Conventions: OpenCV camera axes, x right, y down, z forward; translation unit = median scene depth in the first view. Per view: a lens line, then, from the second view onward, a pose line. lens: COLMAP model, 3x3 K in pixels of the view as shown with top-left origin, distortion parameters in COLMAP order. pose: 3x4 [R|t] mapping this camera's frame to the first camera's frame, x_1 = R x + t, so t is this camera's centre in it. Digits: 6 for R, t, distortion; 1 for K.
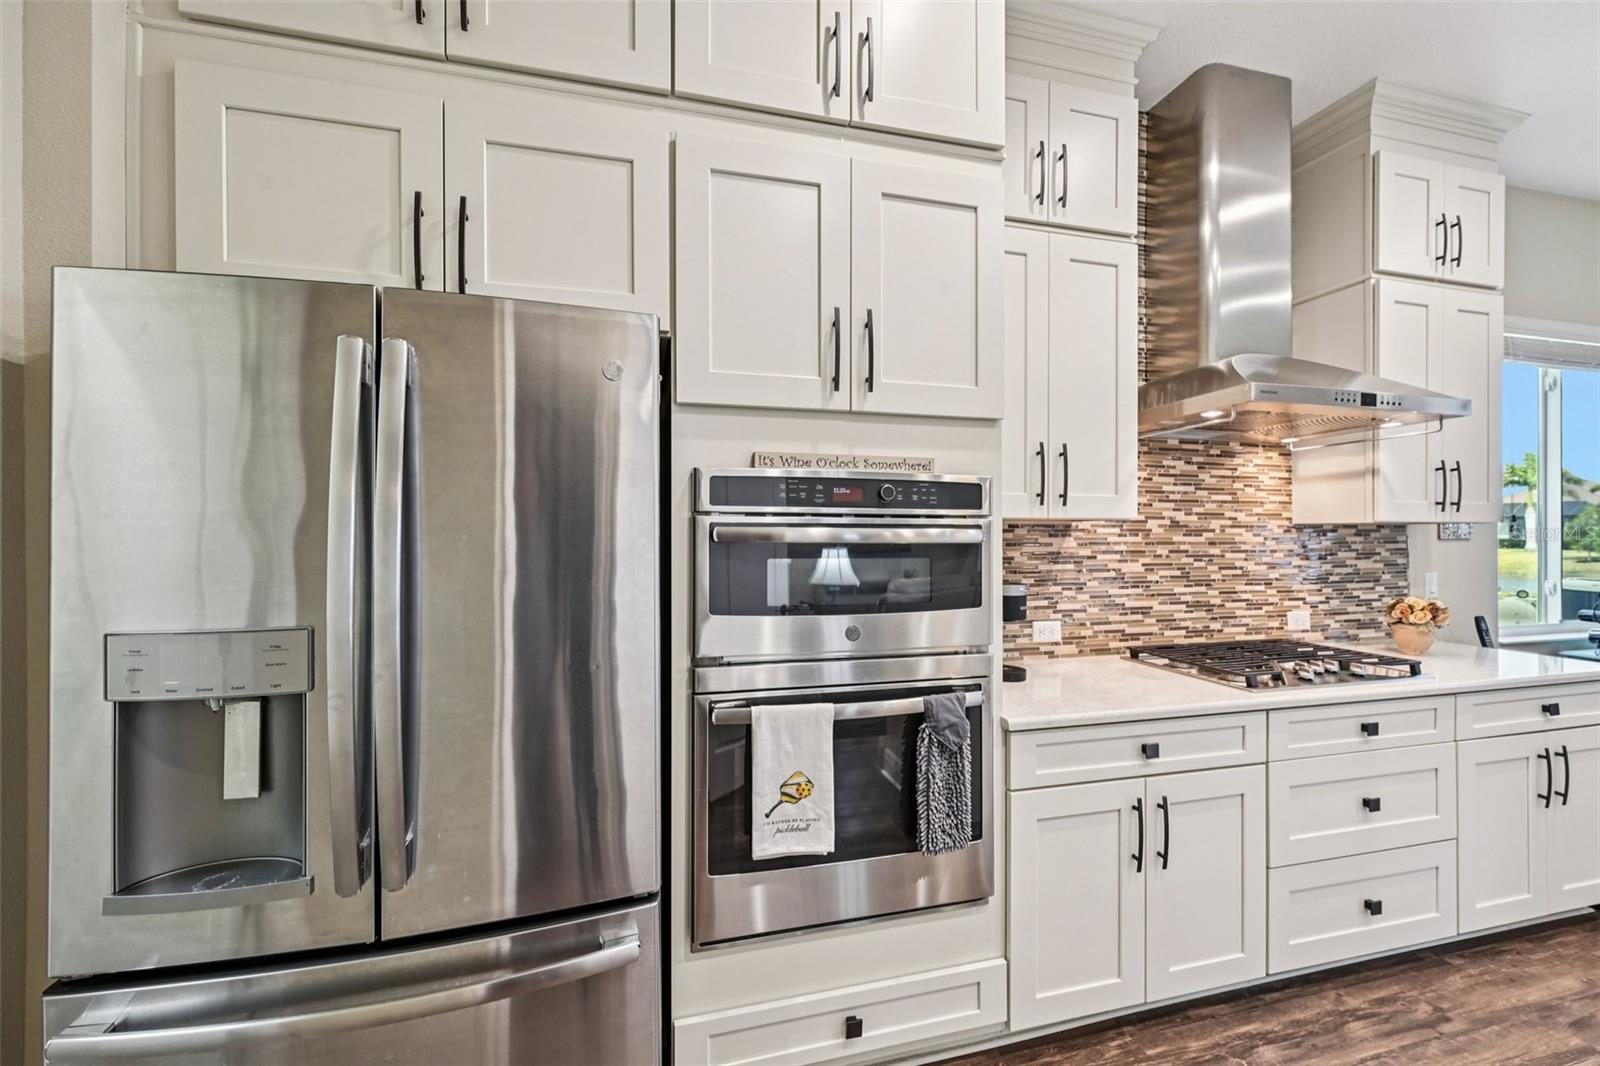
lens RADIAL K [[632.3, 0, 804.6], [0, 632.3, 530.7], [0, 0, 1]] dist [-0.002301, 0.001145]
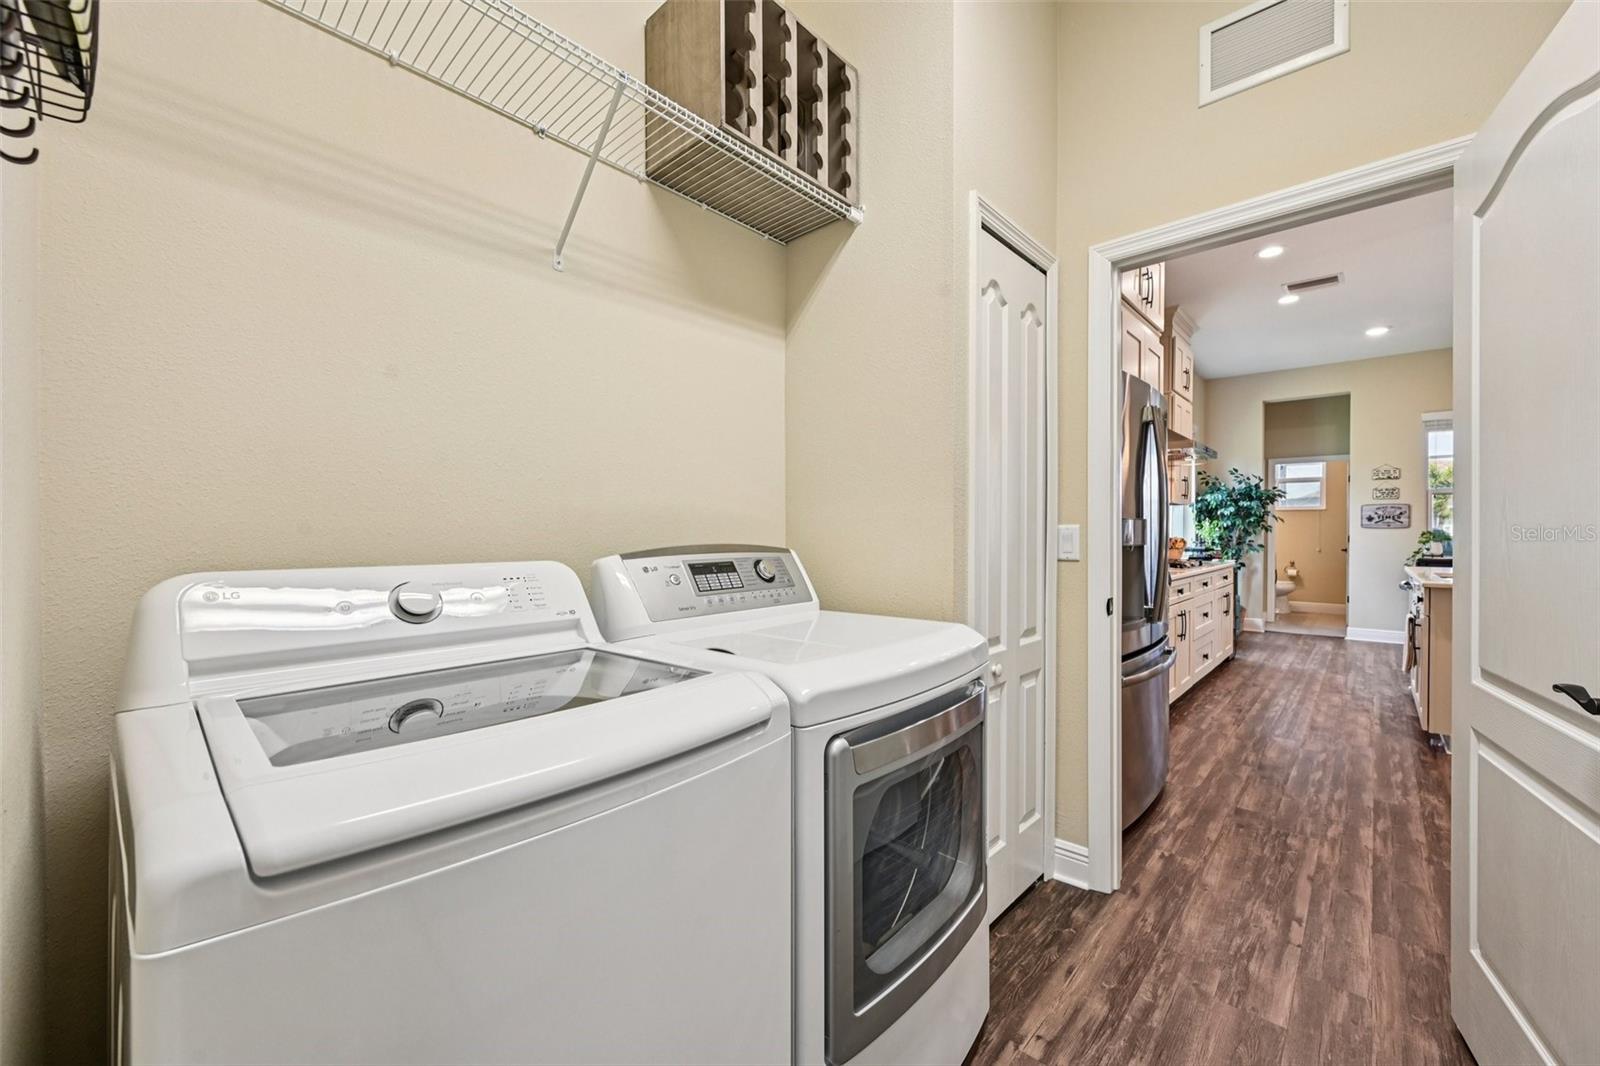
lens RADIAL K [[632.3, 0, 795.2], [0, 632.3, 535.7], [0, 0, 1]] dist [-0.002301, 0.001145]
pose [[0.839793, -0.003820, 0.542893, -1.332945], [-0.004246, 0.999898, 0.013603, 0.074705], [-0.542890, -0.013729, 0.839692, -0.143025]]
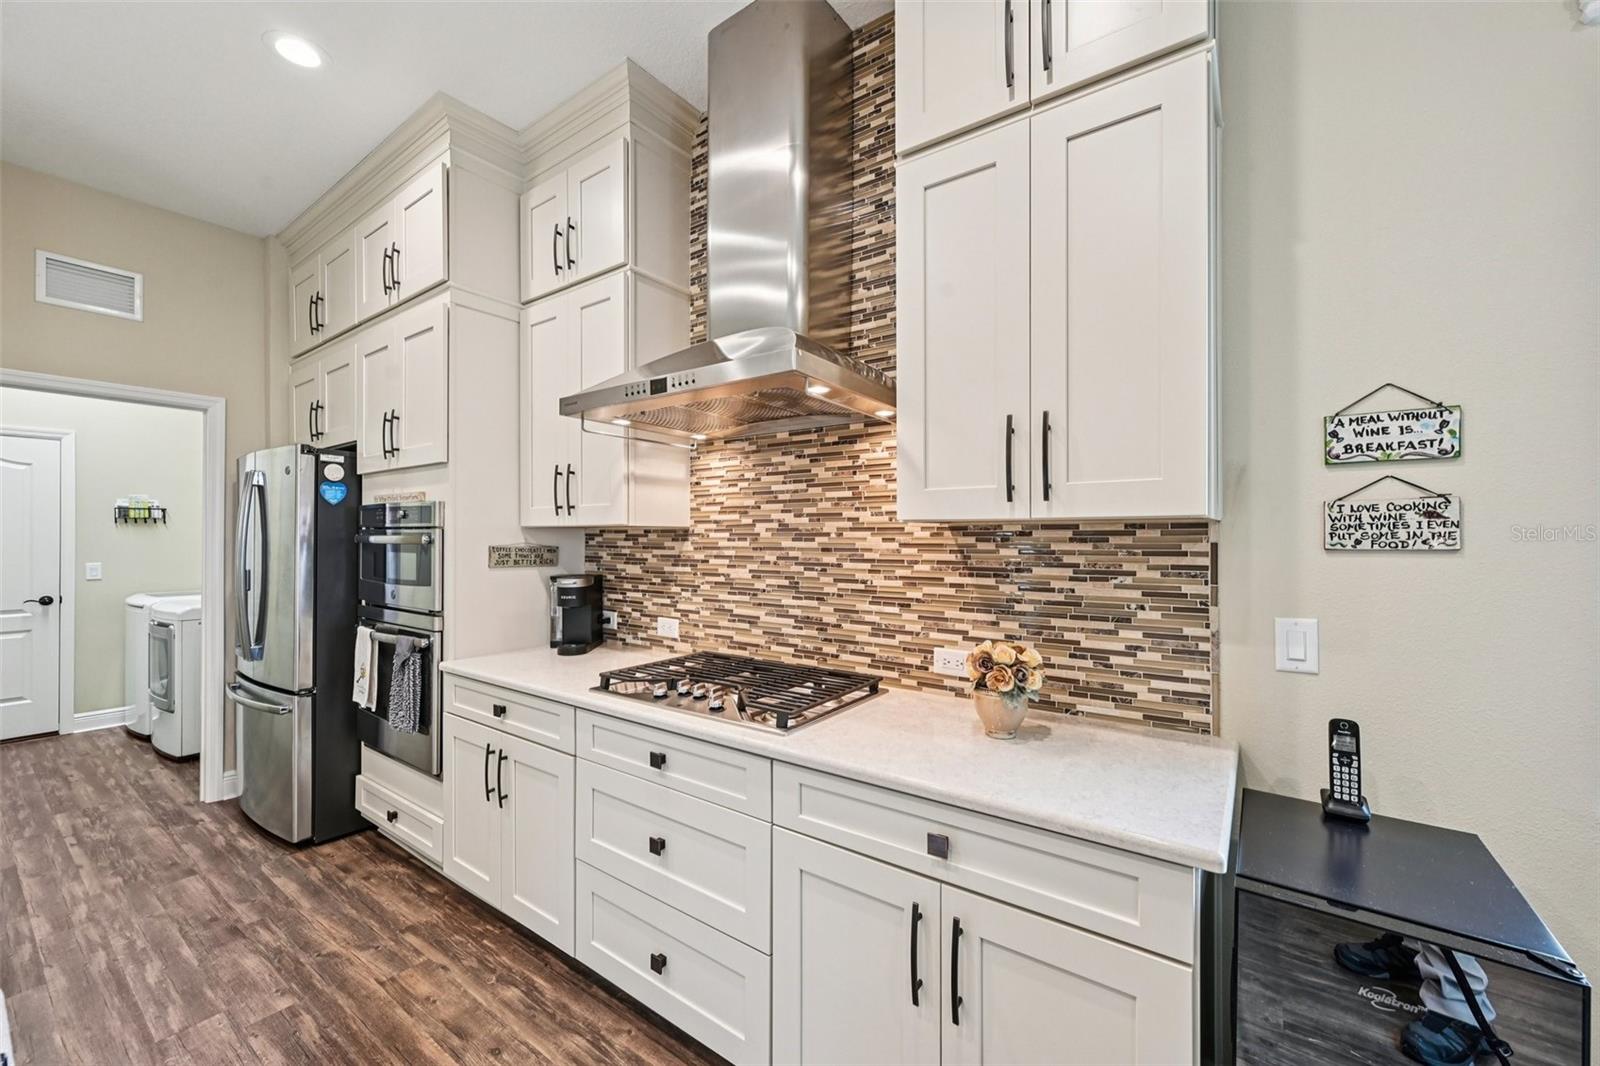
lens RADIAL K [[632.3, 0, 800.7], [0, 632.3, 537.0], [0, 0, 1]] dist [-0.002301, 0.001145]
pose [[0.636038, -0.000656, -0.771657, 1.278124], [0.004527, 0.999986, 0.002882, 0.000589], [0.771644, -0.005326, 0.636032, 0.447011]]
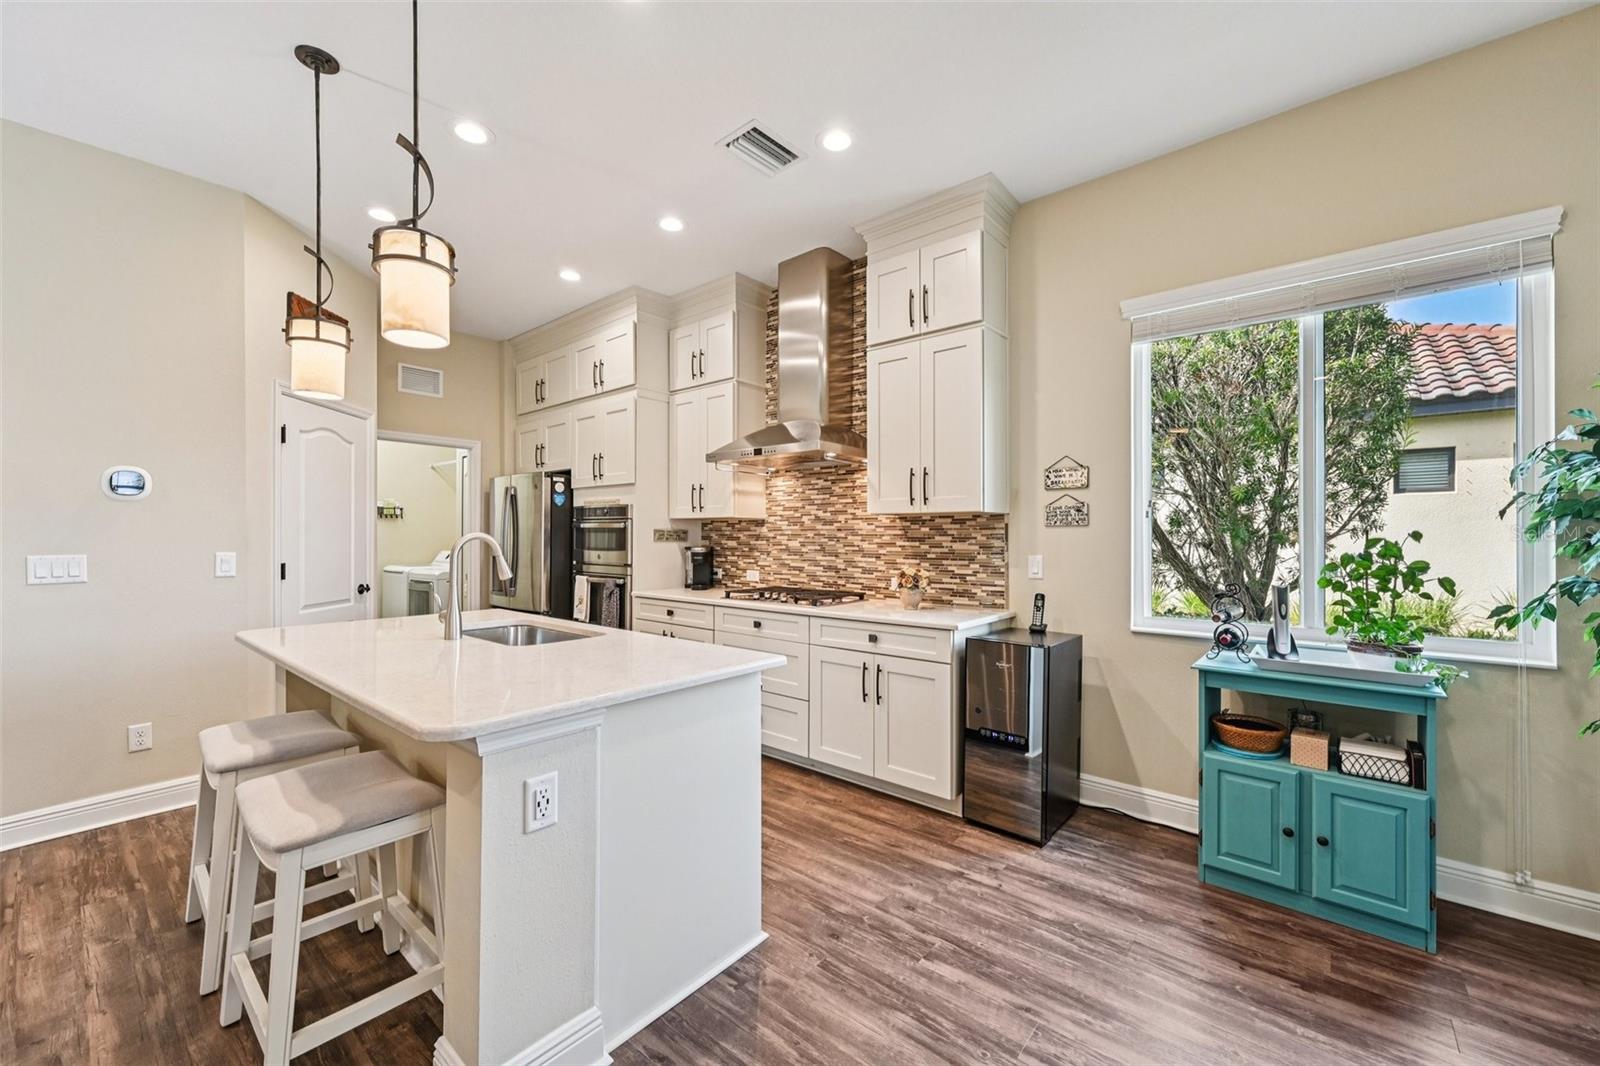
lens RADIAL K [[632.3, 0, 800.2], [0, 632.3, 533.5], [0, 0, 1]] dist [-0.002301, 0.001145]
pose [[0.576370, -0.001870, -0.817187, 1.900988], [0.002876, 0.999996, -0.000261, 0.029721], [0.817184, -0.002200, 0.576373, 0.004610]]
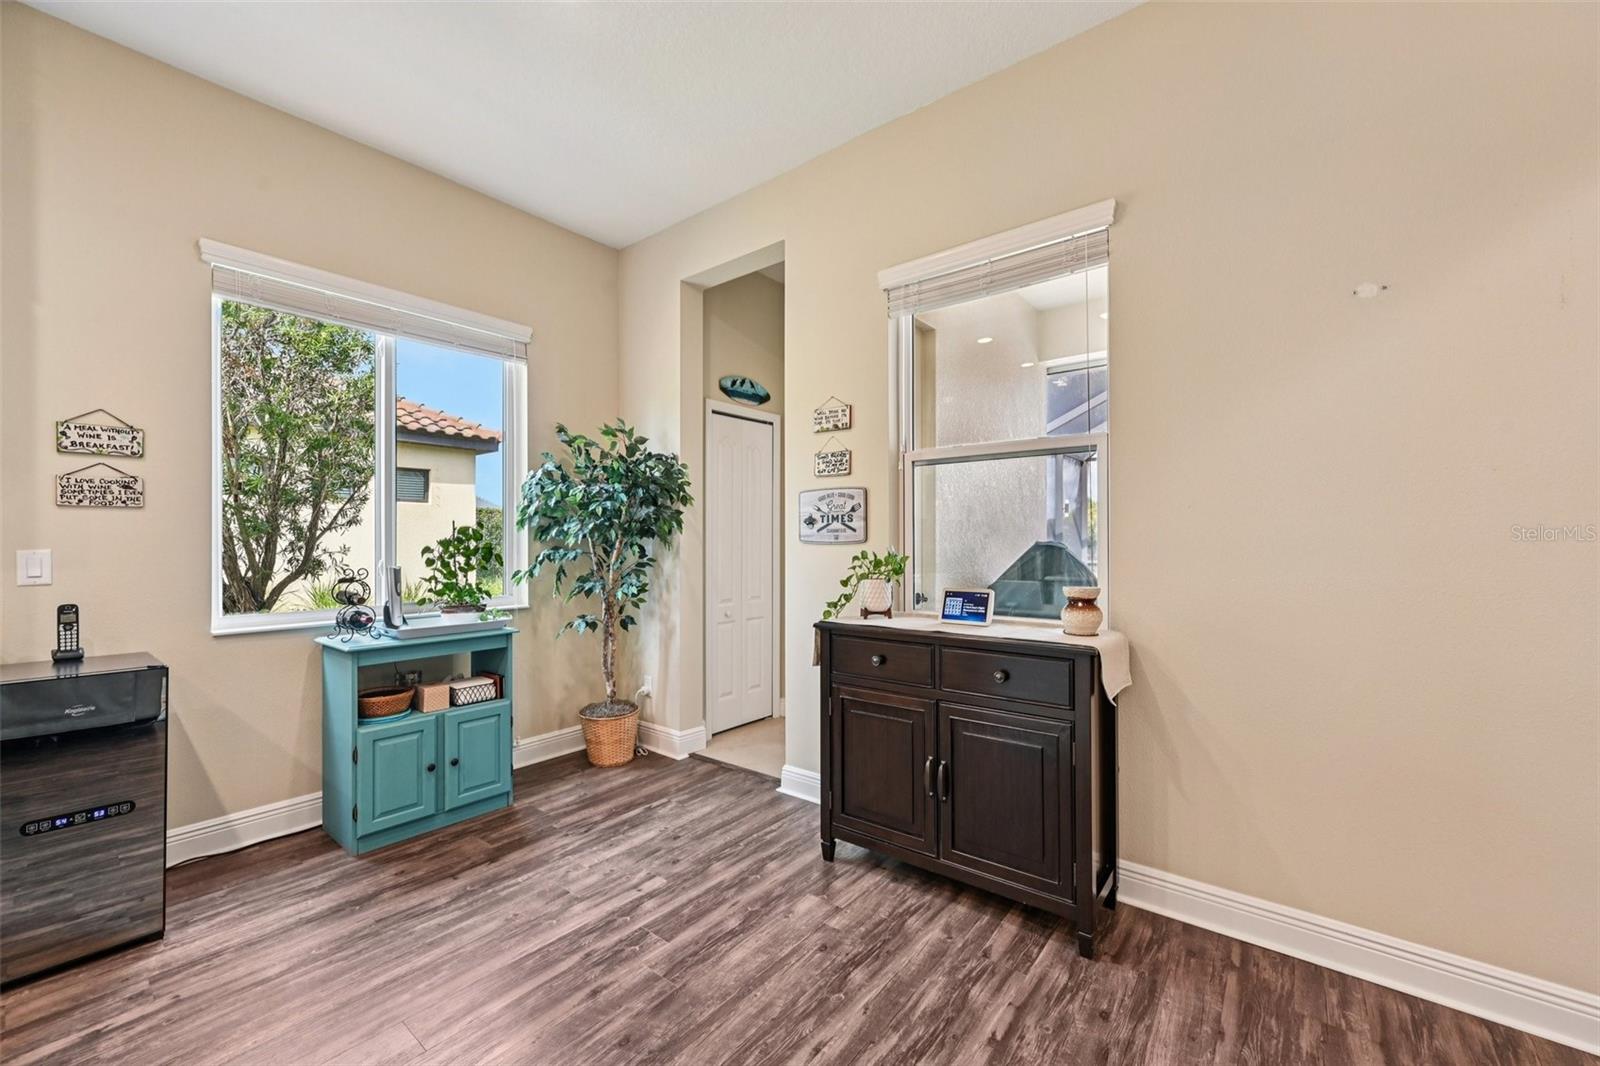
lens RADIAL K [[632.3, 0, 800.3], [0, 632.3, 538.7], [0, 0, 1]] dist [-0.002301, 0.001145]
pose [[0.798378, -0.000176, 0.602156, 1.436279], [-0.000399, 1.000000, 0.000821, 0.059659], [-0.602156, -0.000896, 0.798378, -0.156078]]
